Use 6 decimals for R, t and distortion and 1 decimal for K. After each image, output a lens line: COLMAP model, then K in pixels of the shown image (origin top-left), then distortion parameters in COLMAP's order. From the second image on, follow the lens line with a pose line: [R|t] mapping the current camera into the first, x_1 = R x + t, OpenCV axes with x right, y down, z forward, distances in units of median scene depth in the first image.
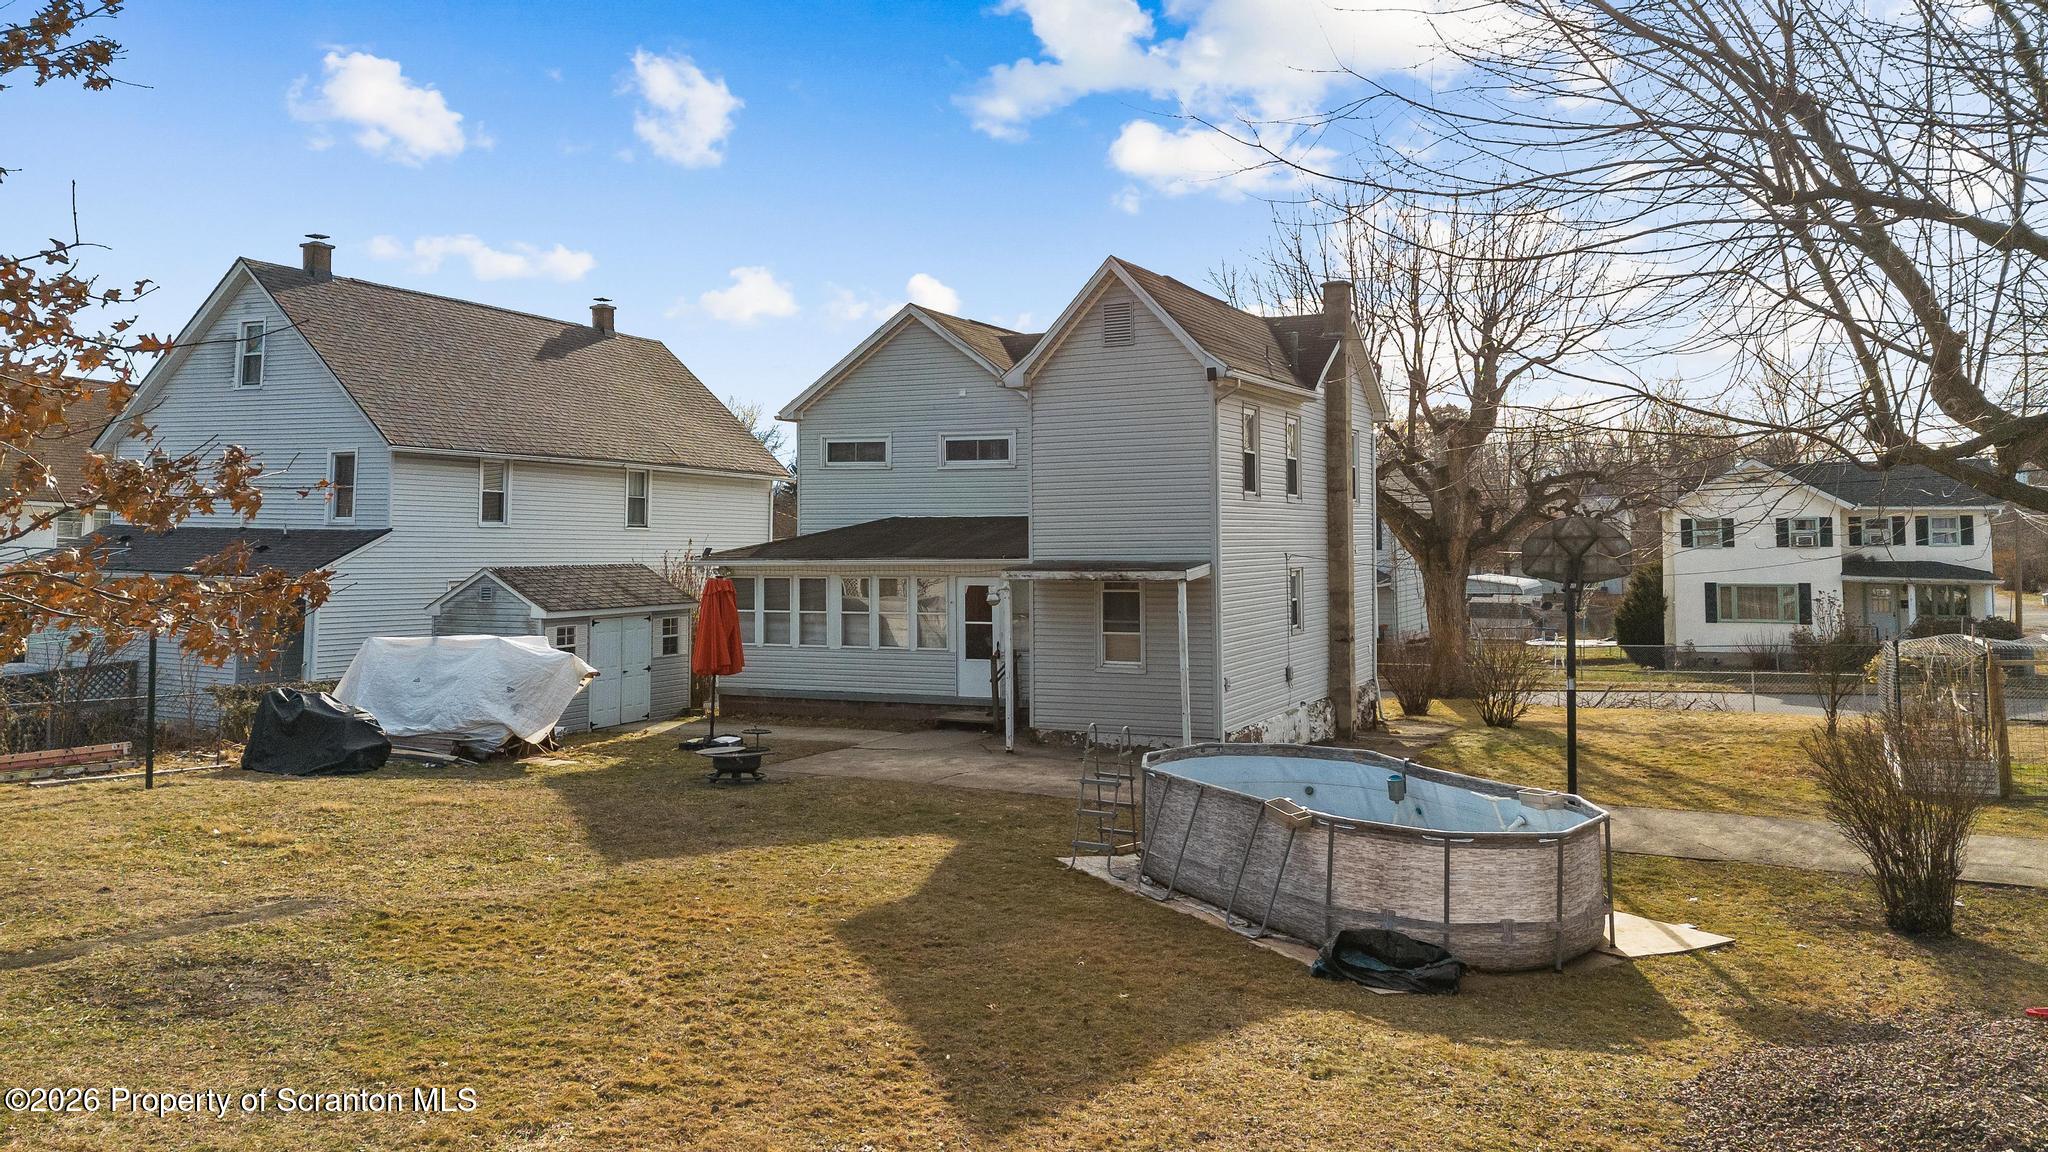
lens RADIAL K [[1453.0, 0, 1026.3], [0, 1453.0, 486.3], [0, 0, 1]] dist [0.110628, 0.000031]
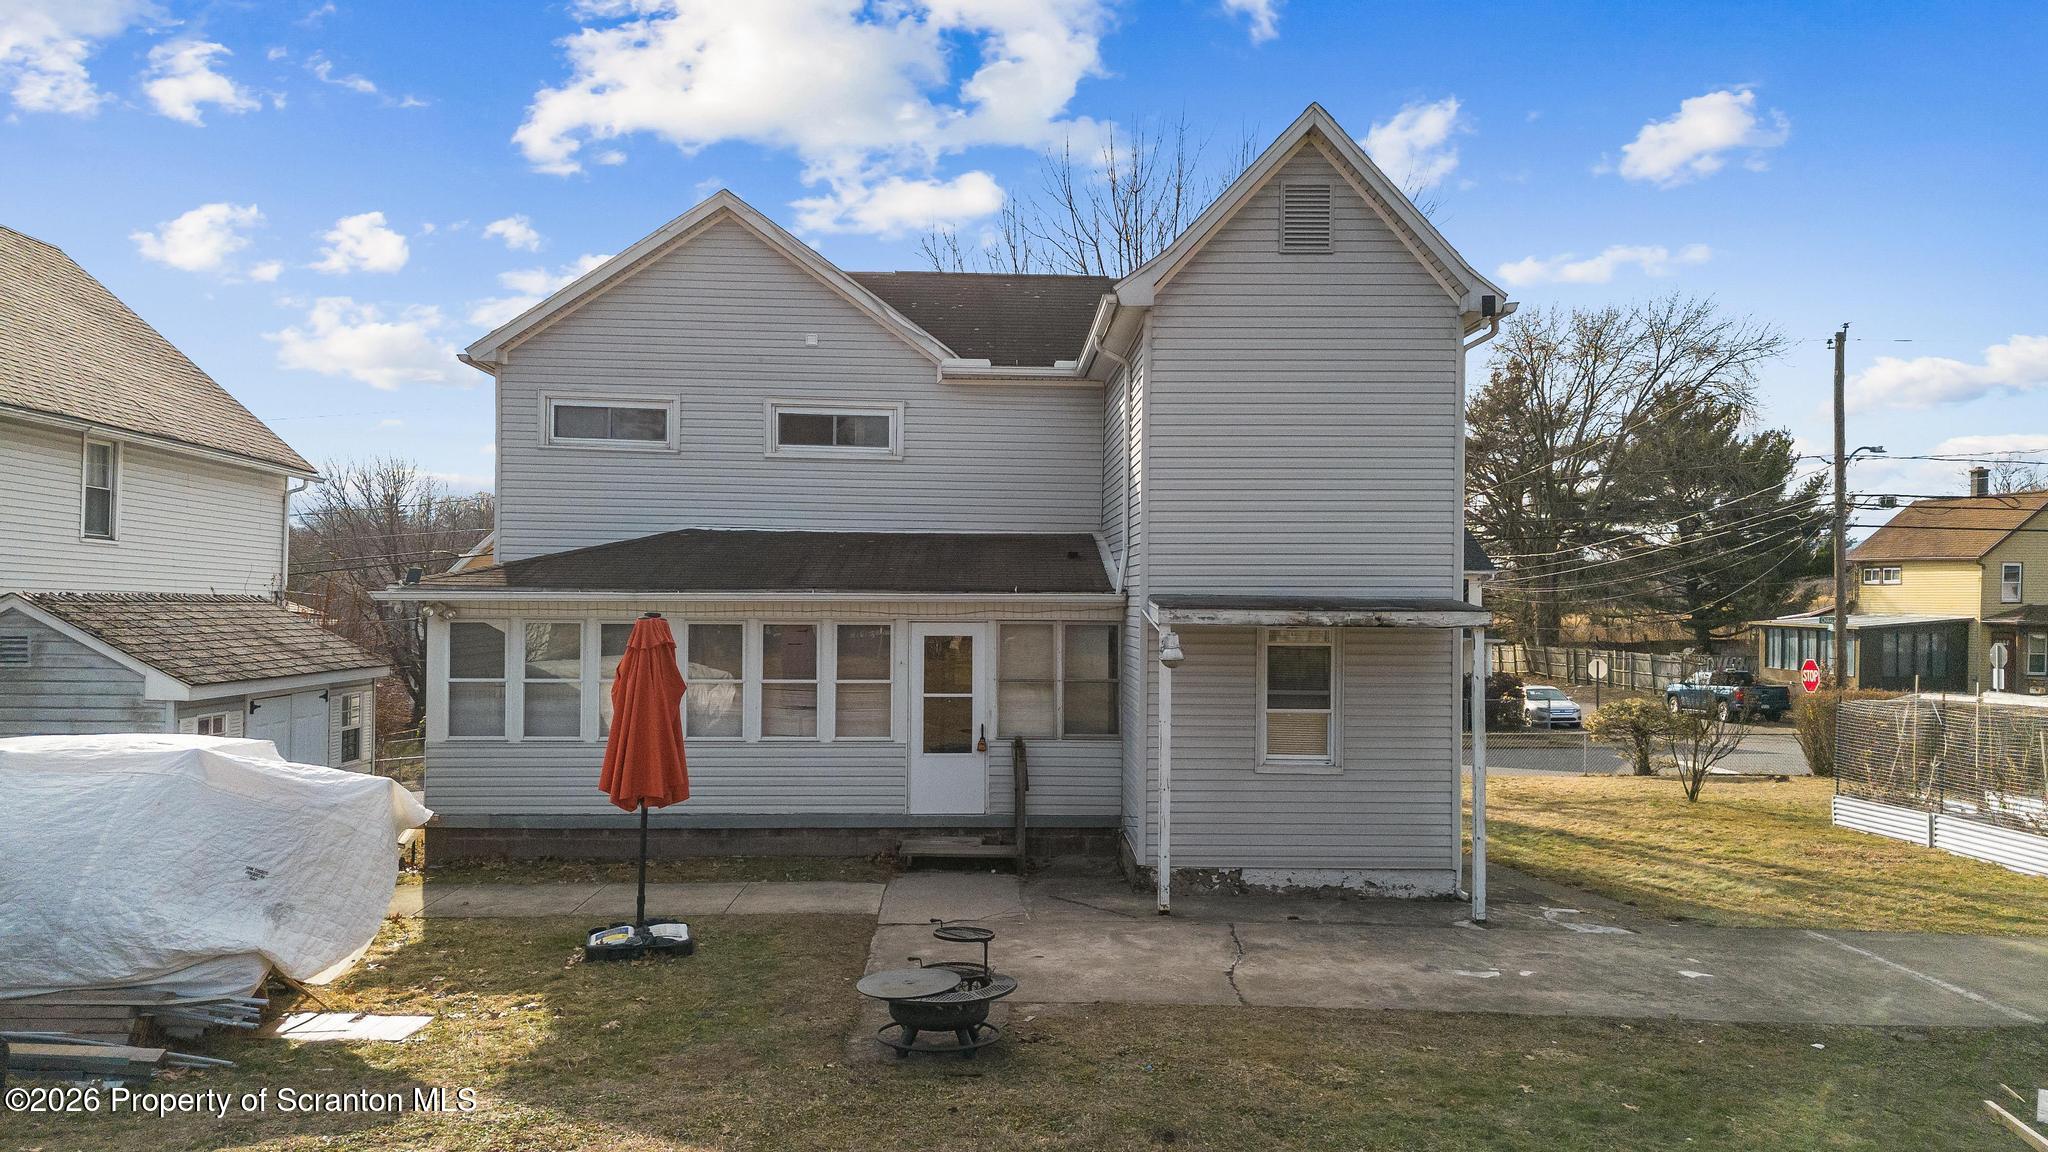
lens RADIAL K [[1450.3, 0, 1012.5], [0, 1450.3, 594.1], [0, 0, 1]] dist [0.114820, -0.139644]
pose [[0.894137, 0.014992, 0.447542, -0.289625], [-0.030228, 0.999180, 0.026920, 0.032647], [-0.446771, -0.037599, 0.893858, 0.431800]]
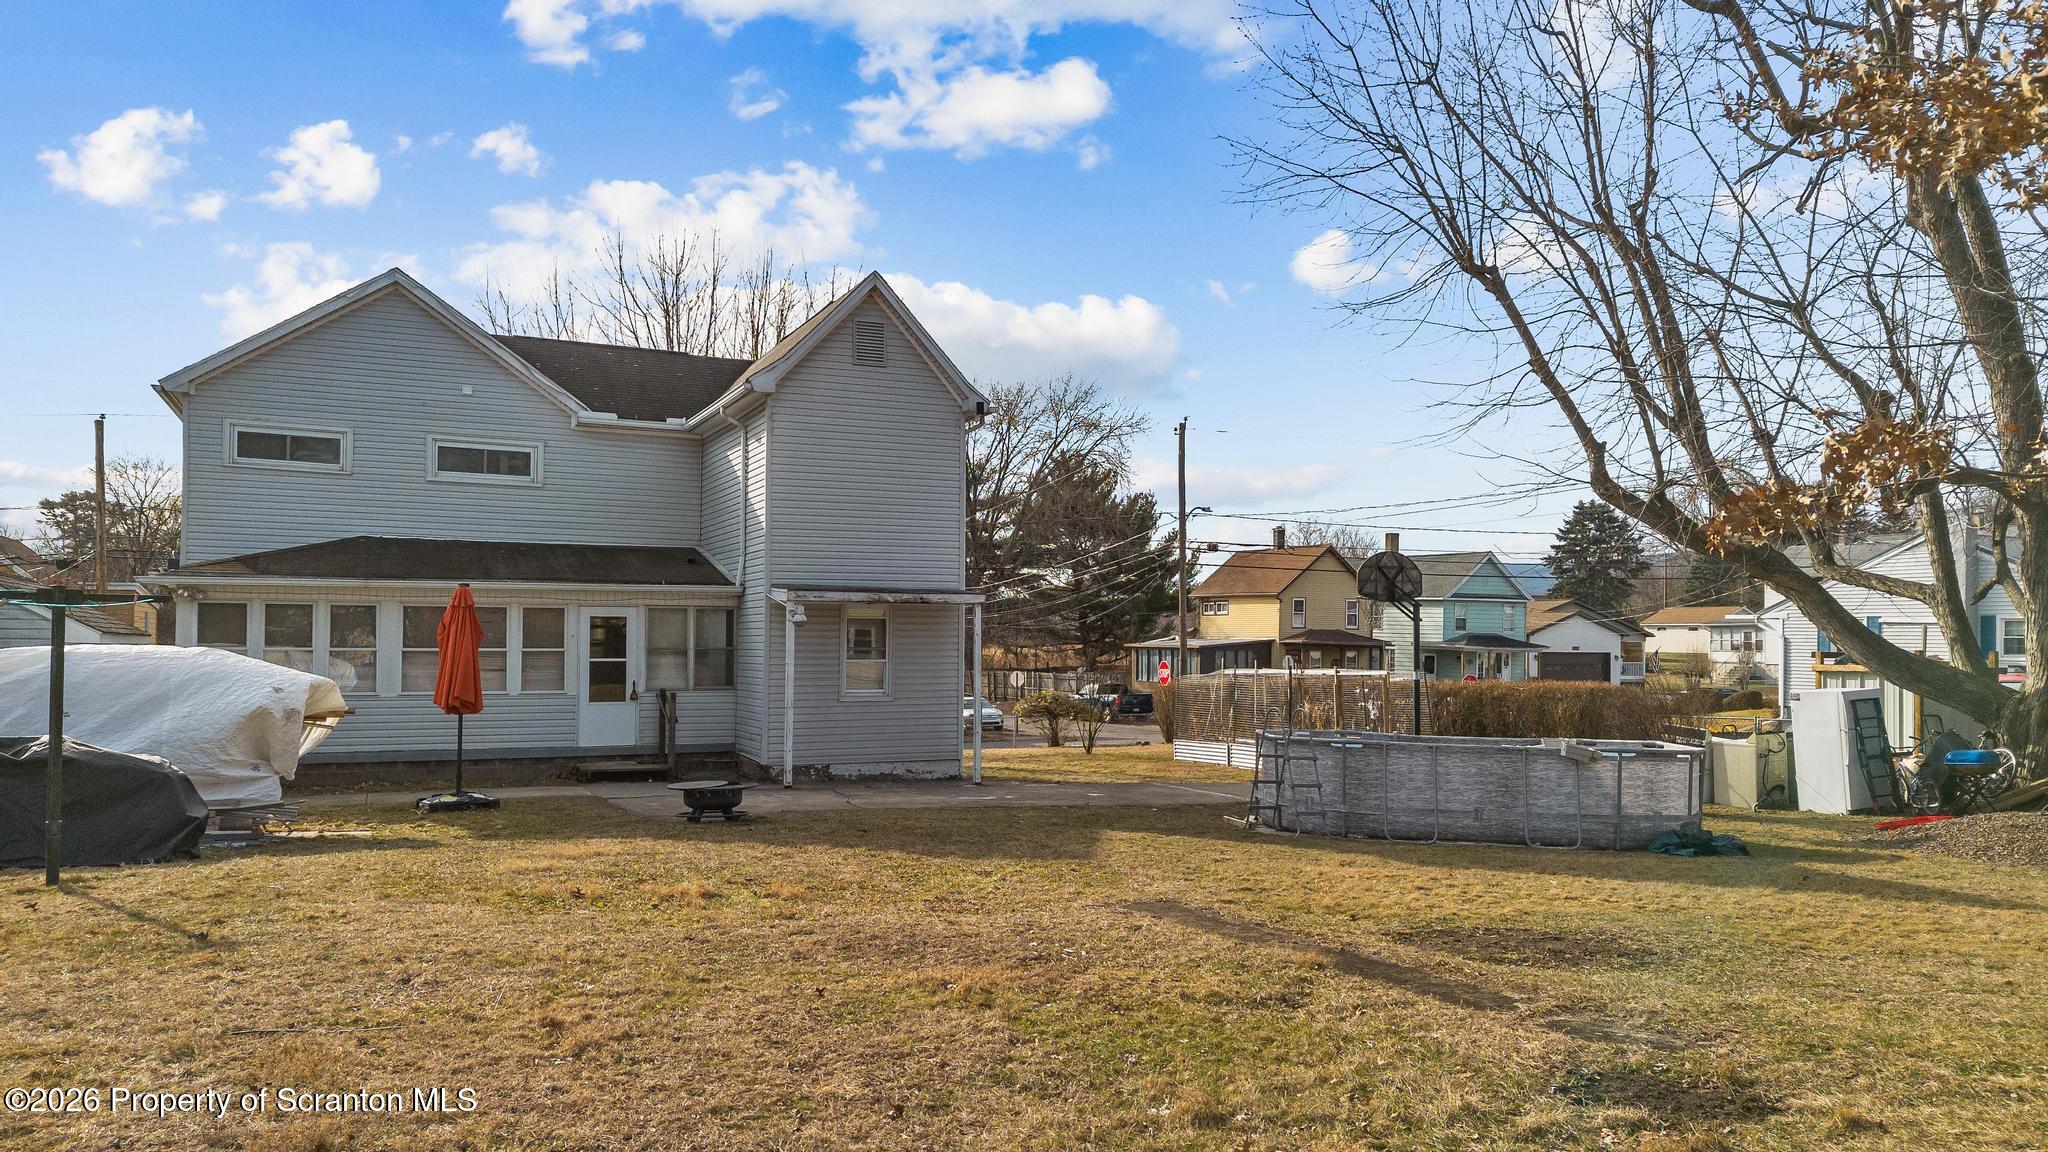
lens RADIAL K [[1450.3, 0, 1012.5], [0, 1450.3, 594.1], [0, 0, 1]] dist [0.114820, -0.139644]
pose [[0.660972, 0.036698, 0.749513, -0.526071], [-0.037841, 0.999163, -0.015550, 0.059709], [-0.749456, -0.018084, 0.661807, 0.250442]]
